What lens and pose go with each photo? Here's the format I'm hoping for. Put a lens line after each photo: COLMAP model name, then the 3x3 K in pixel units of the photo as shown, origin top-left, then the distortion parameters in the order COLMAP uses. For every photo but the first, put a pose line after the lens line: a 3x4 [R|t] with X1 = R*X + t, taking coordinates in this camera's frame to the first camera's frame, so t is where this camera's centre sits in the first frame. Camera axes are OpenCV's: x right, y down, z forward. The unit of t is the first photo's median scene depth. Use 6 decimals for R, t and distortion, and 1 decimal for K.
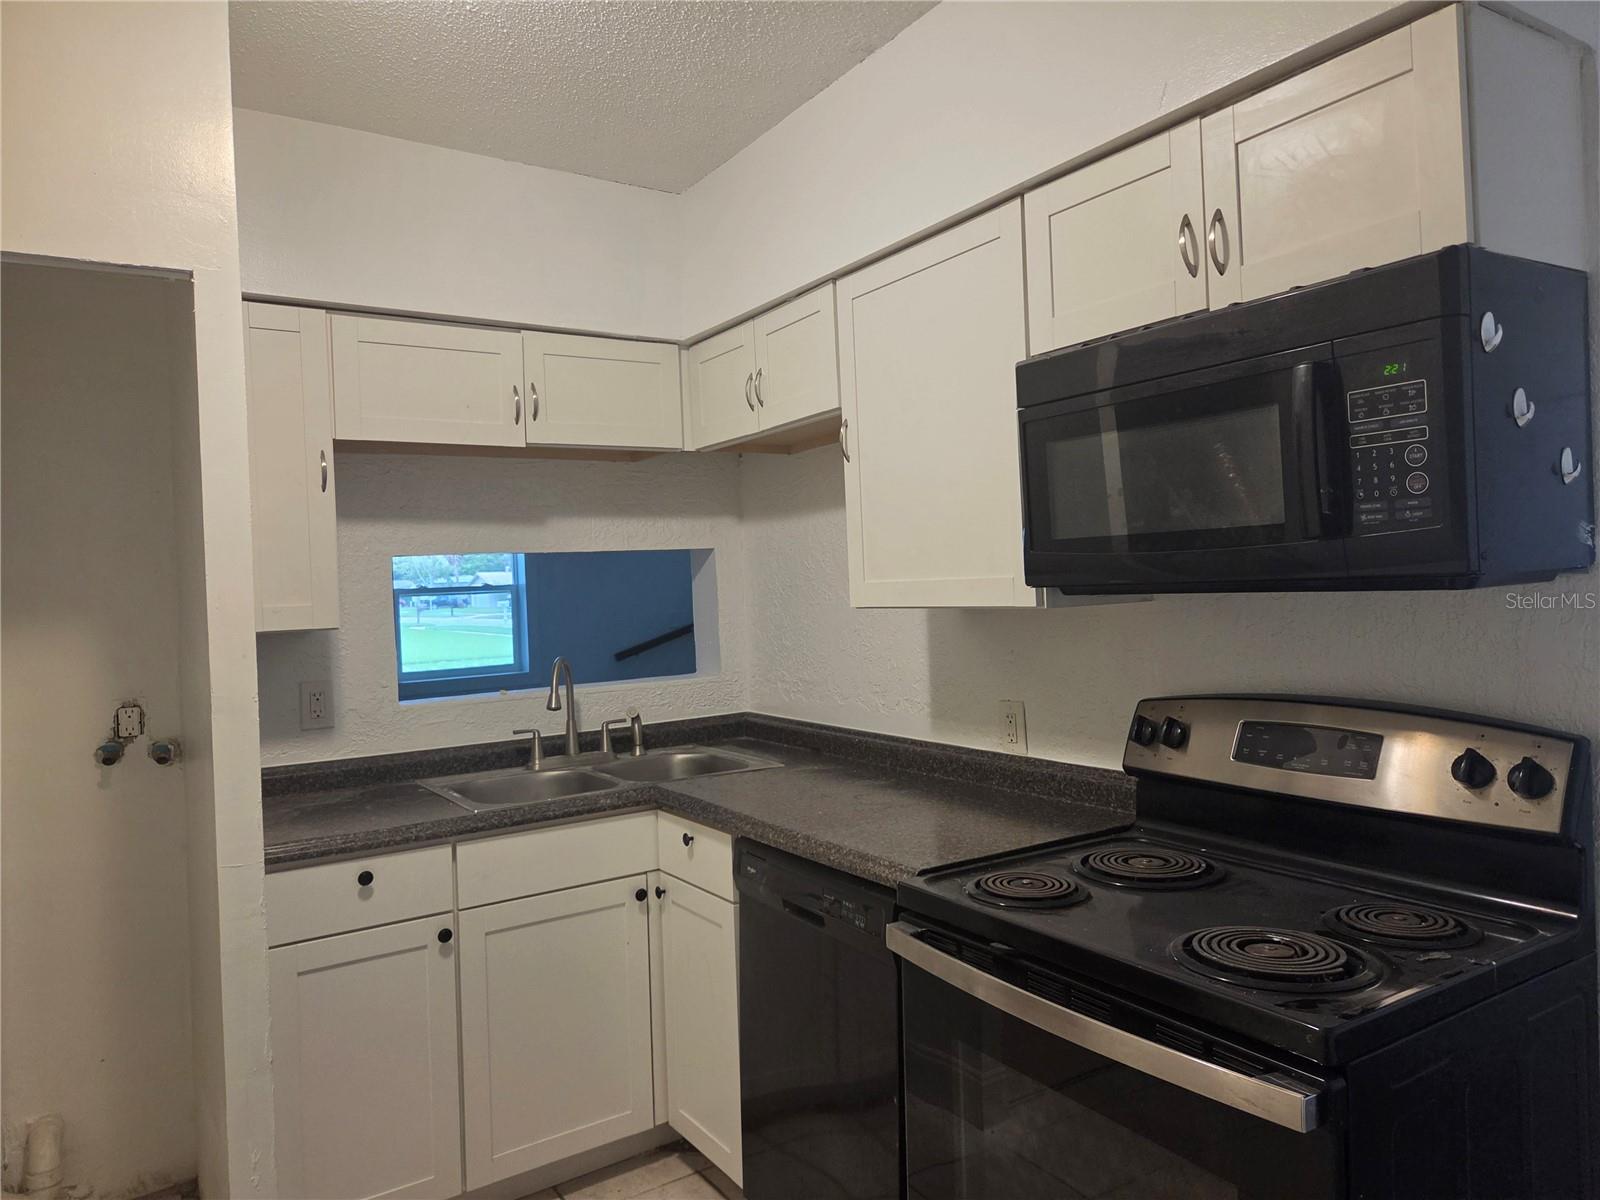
lens RADIAL K [[1056.9, 0, 790.7], [0, 1056.9, 594.2], [0, 0, 1]] dist [0.007211, -0.001579]
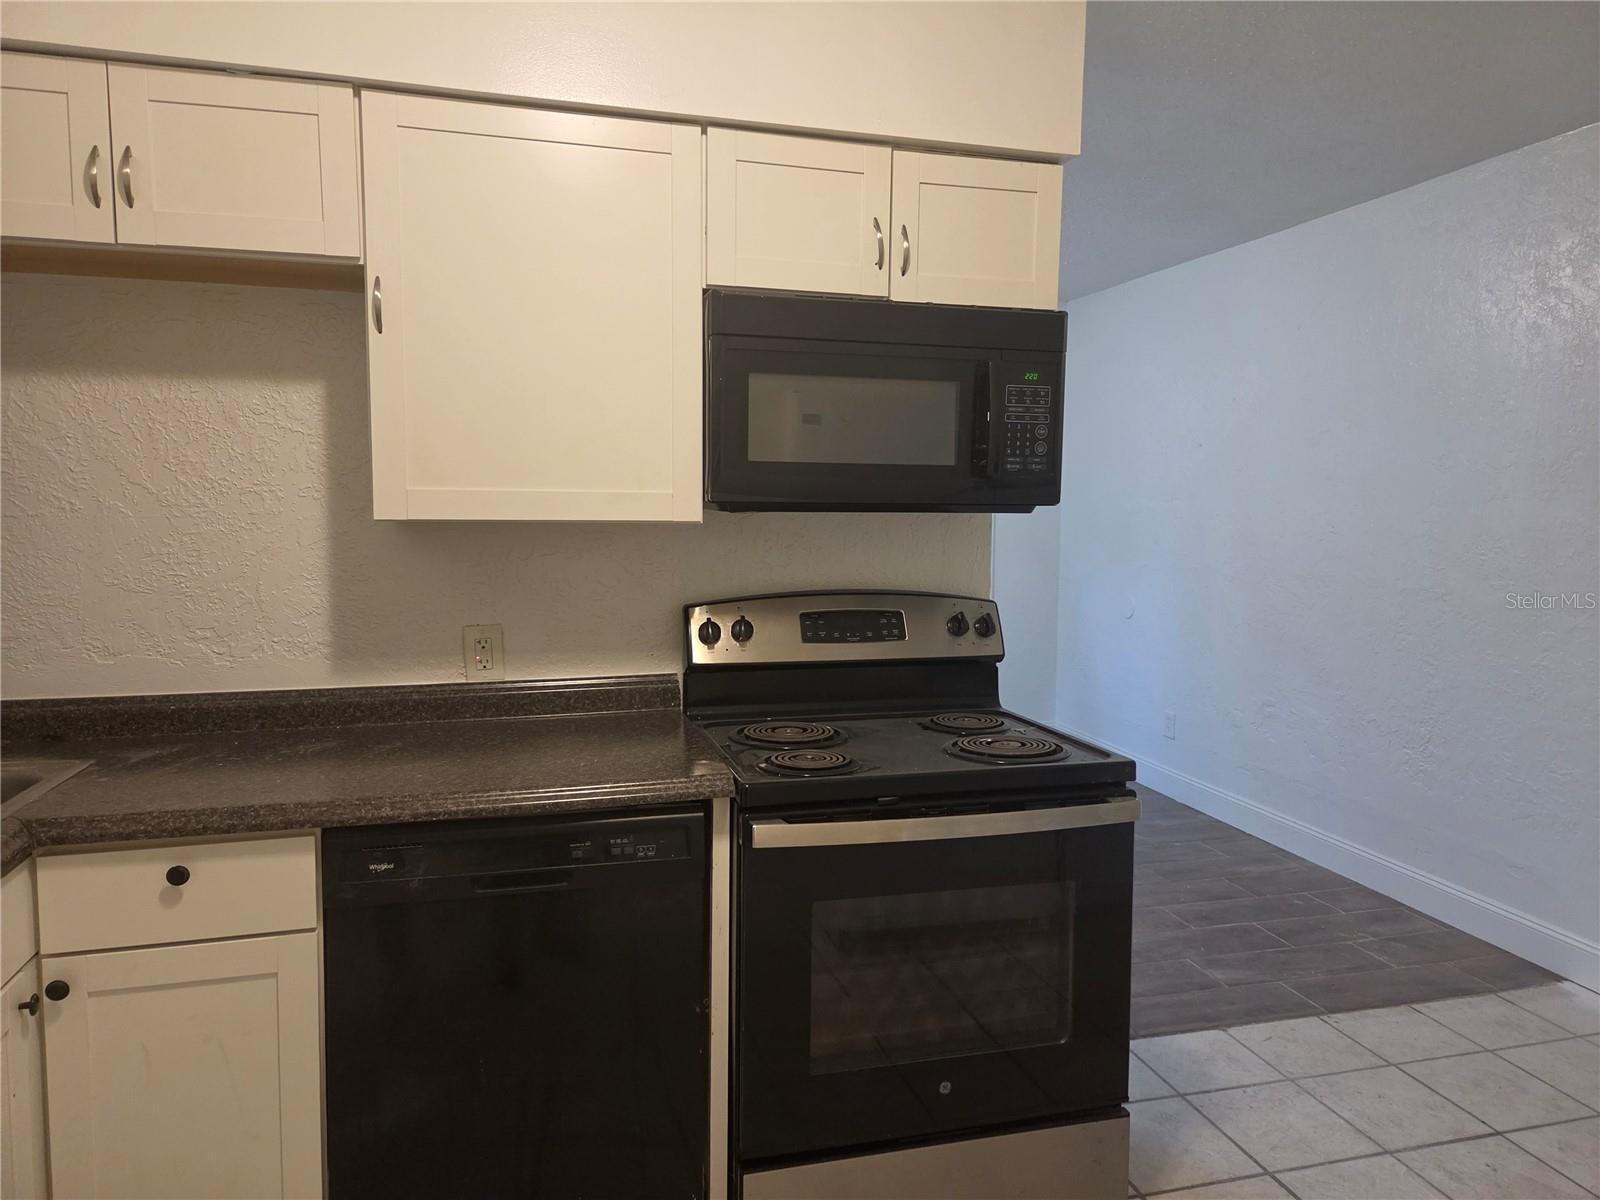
lens RADIAL K [[1056.9, 0, 790.7], [0, 1056.9, 594.2], [0, 0, 1]] dist [0.007211, -0.001579]
pose [[0.299996, -0.038198, 0.953175, -1.058267], [-0.010089, 0.999015, 0.043210, 0.053662], [-0.953887, -0.022579, 0.299315, 0.817113]]
